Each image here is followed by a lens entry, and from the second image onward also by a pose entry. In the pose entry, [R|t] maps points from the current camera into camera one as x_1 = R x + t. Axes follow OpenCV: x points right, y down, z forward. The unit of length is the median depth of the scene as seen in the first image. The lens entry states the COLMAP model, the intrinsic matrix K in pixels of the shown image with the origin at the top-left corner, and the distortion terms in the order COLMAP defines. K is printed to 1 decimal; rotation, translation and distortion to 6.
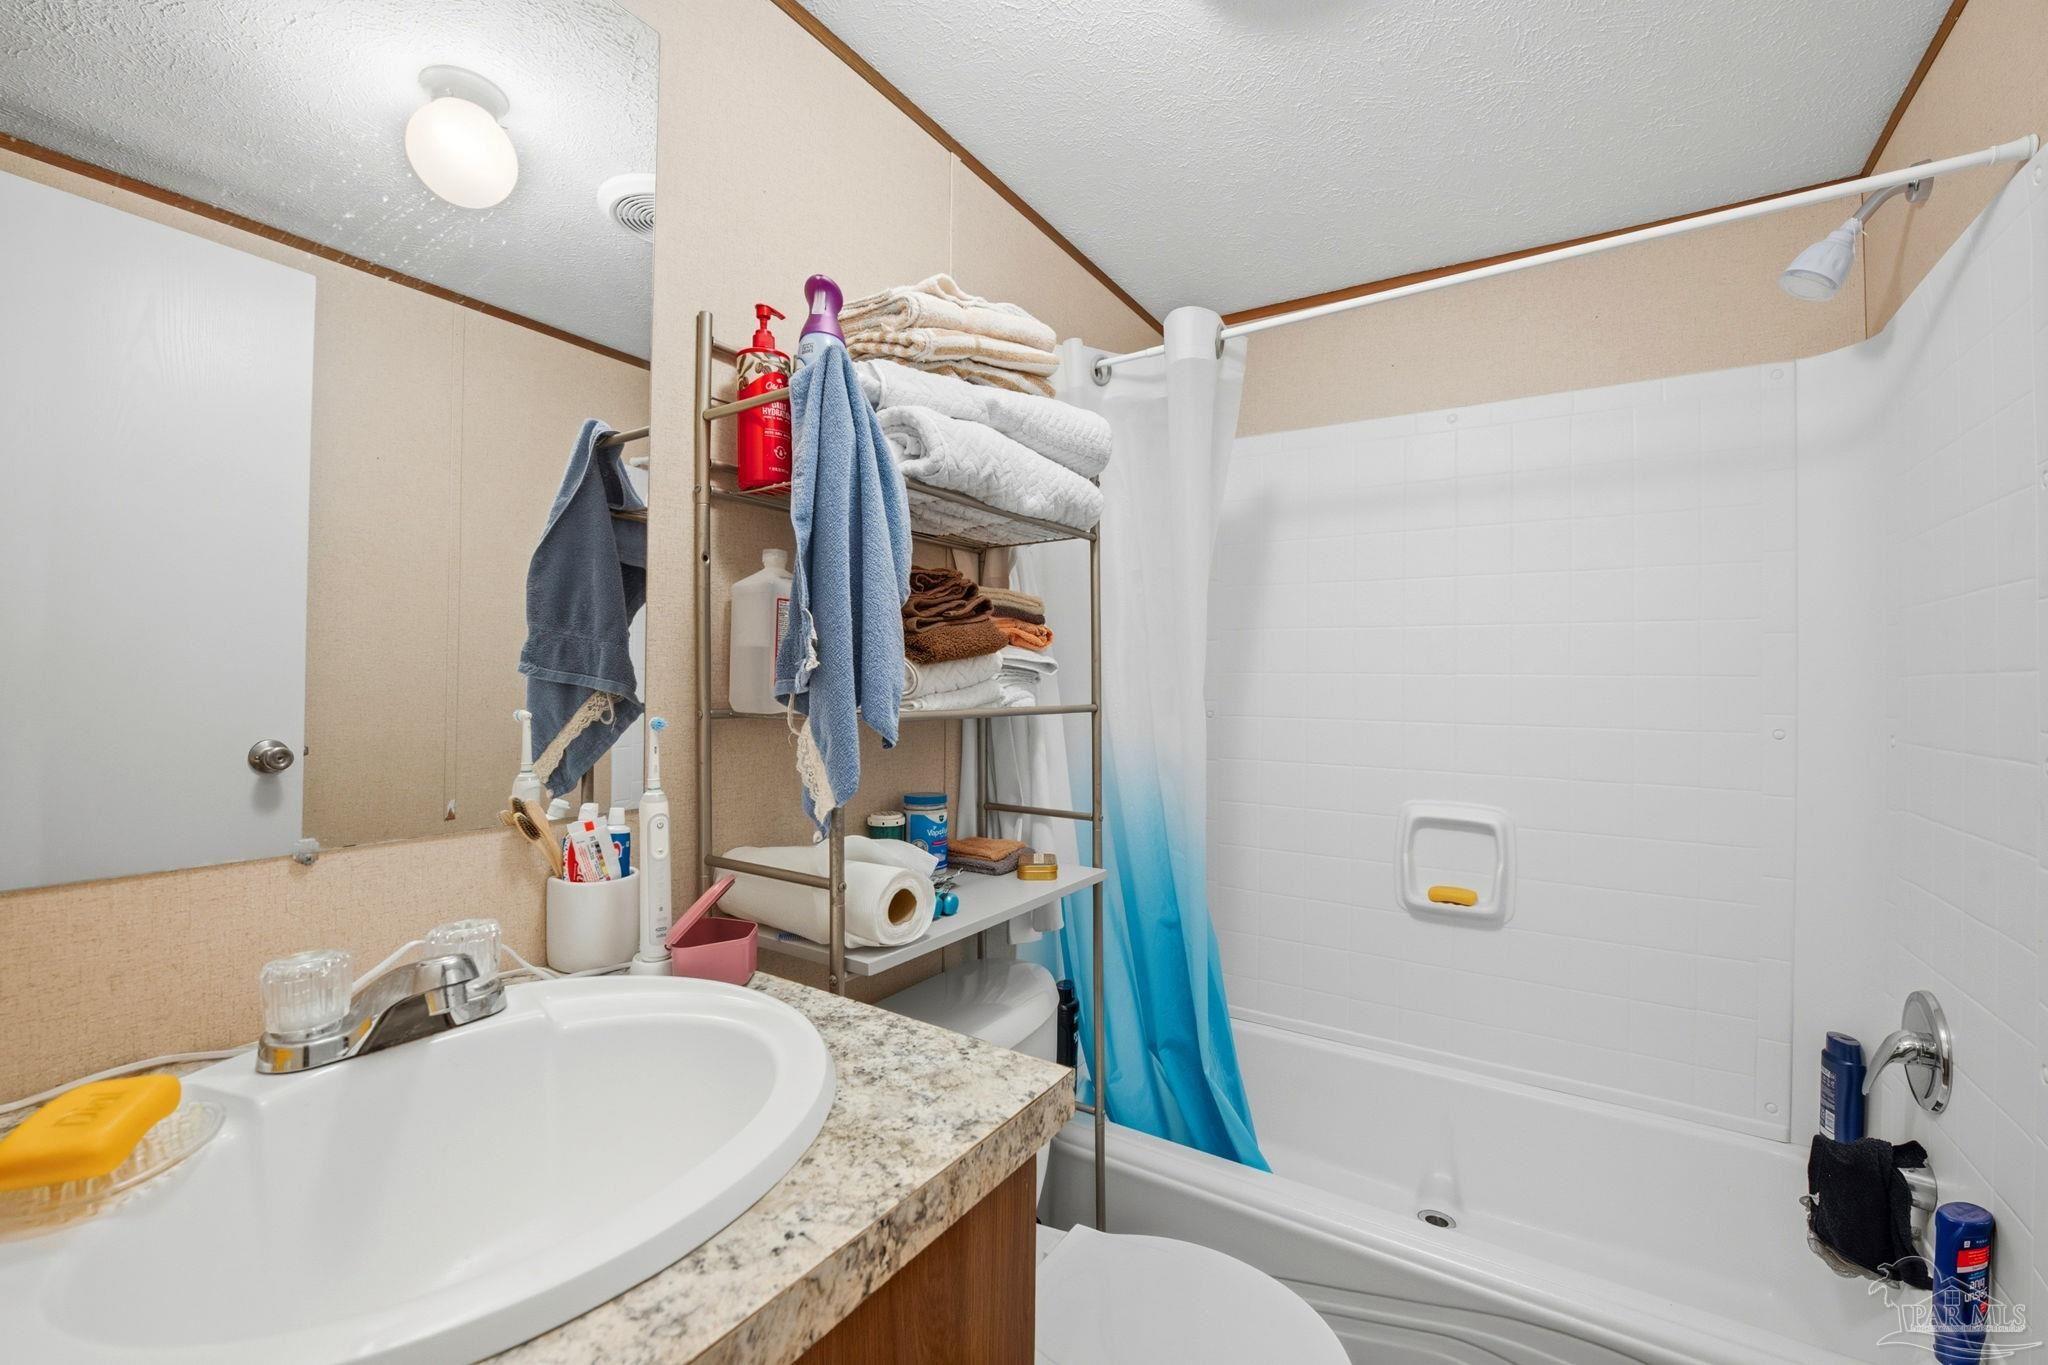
lens RADIAL K [[841.6, 0, 1032.0], [0, 841.6, 677.9], [0, 0, 1]] dist [-0.018732, 0.000574]
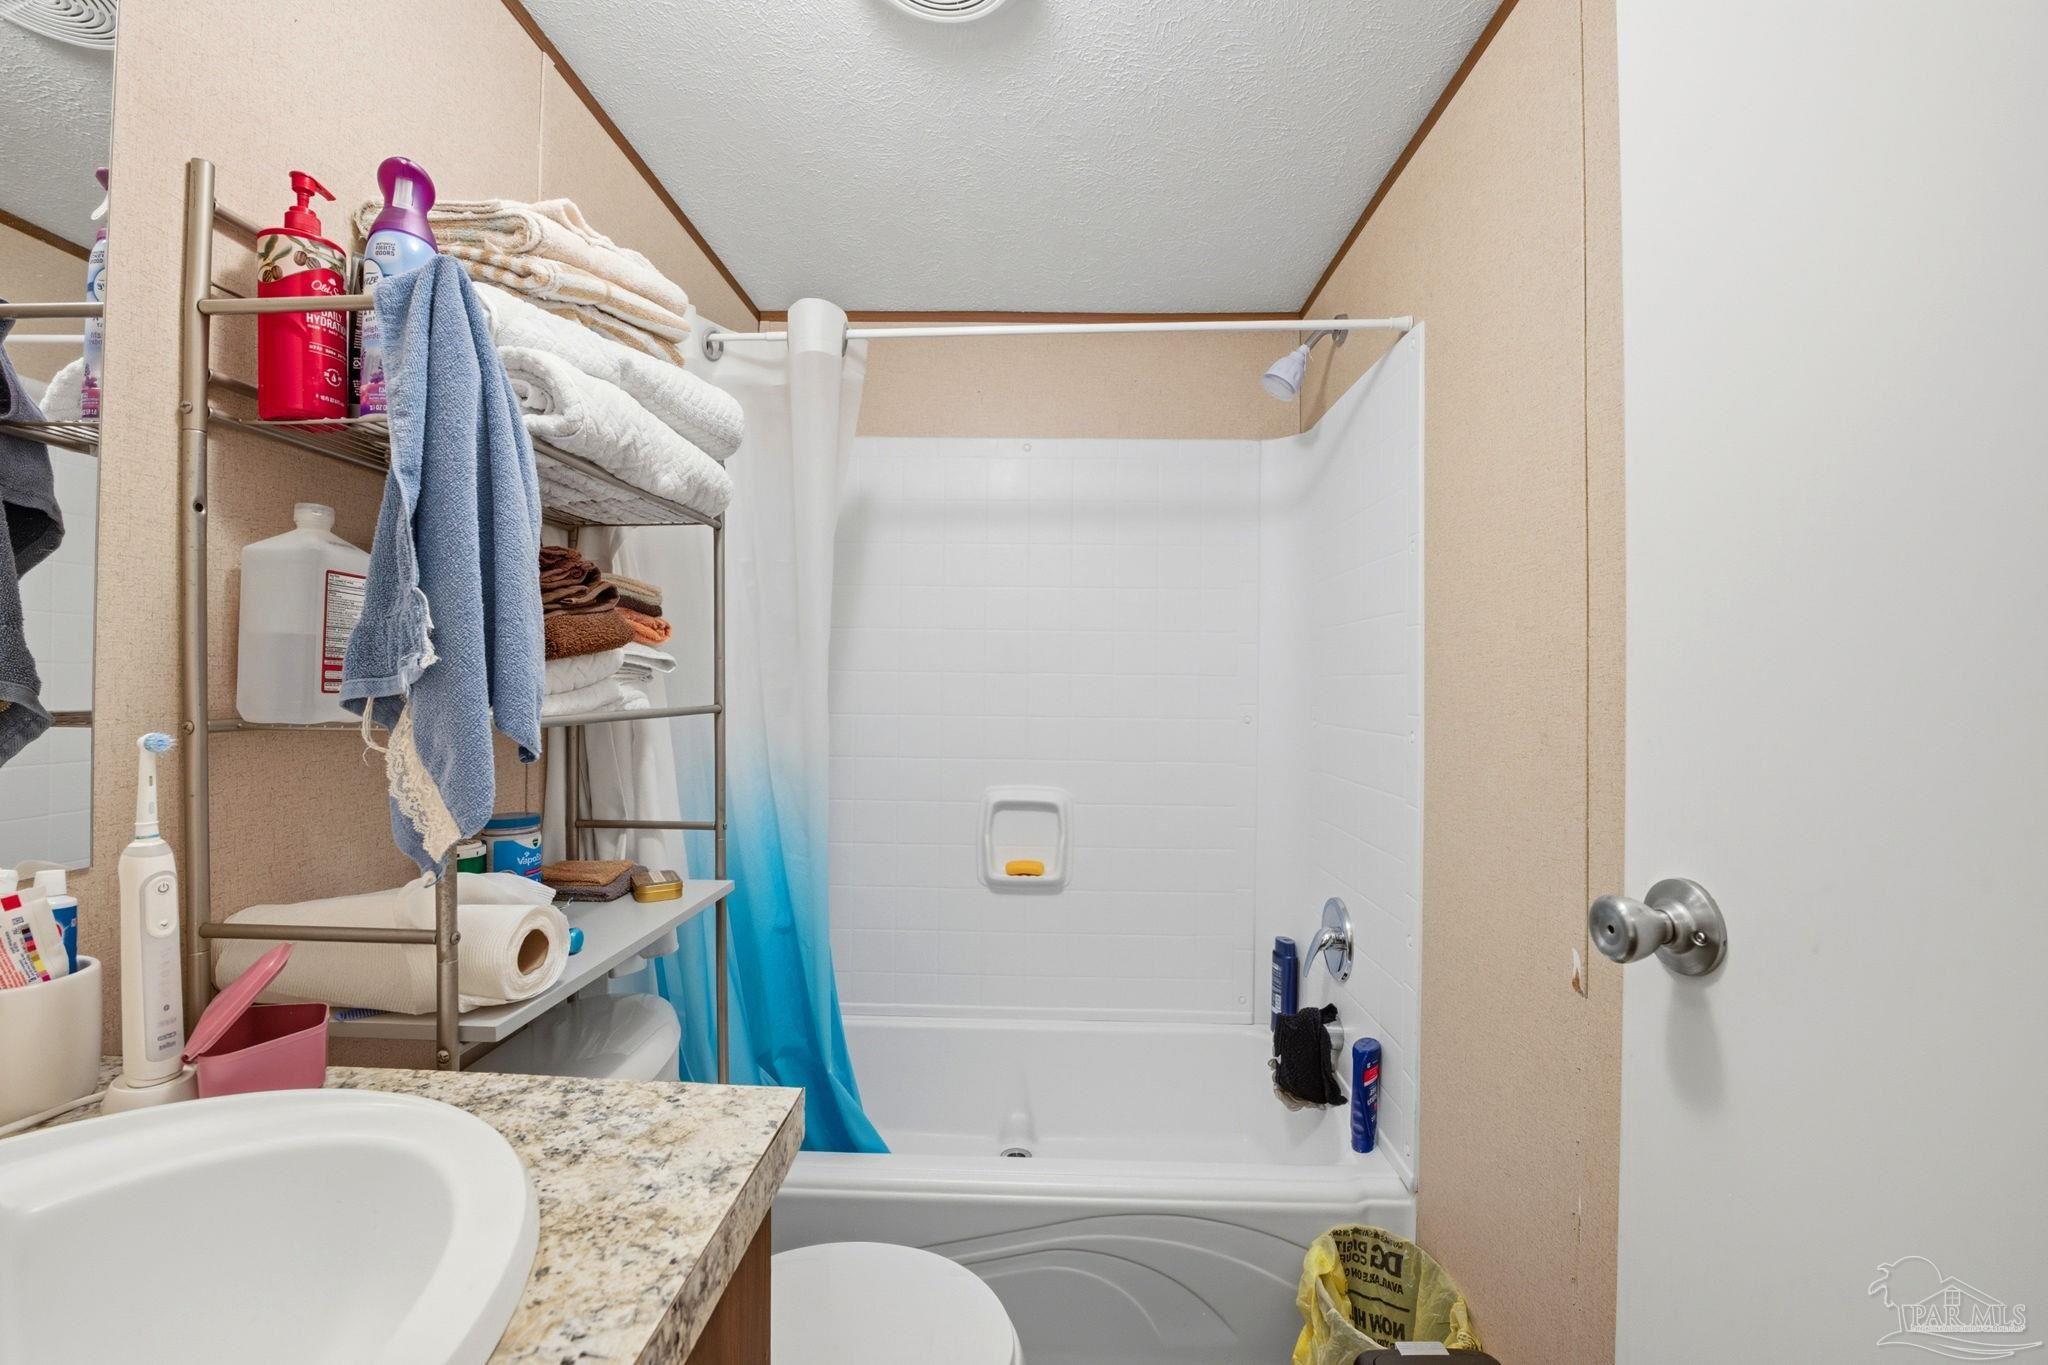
lens RADIAL K [[843.6, 0, 1024.0], [0, 843.6, 682.5], [0, 0, 1]] dist [-0.019472, 0.000391]
pose [[0.856480, -0.001051, 0.516179, -0.148303], [-0.003715, 0.999959, 0.008201, -0.002605], [-0.516166, -0.008942, 0.856442, 0.036341]]
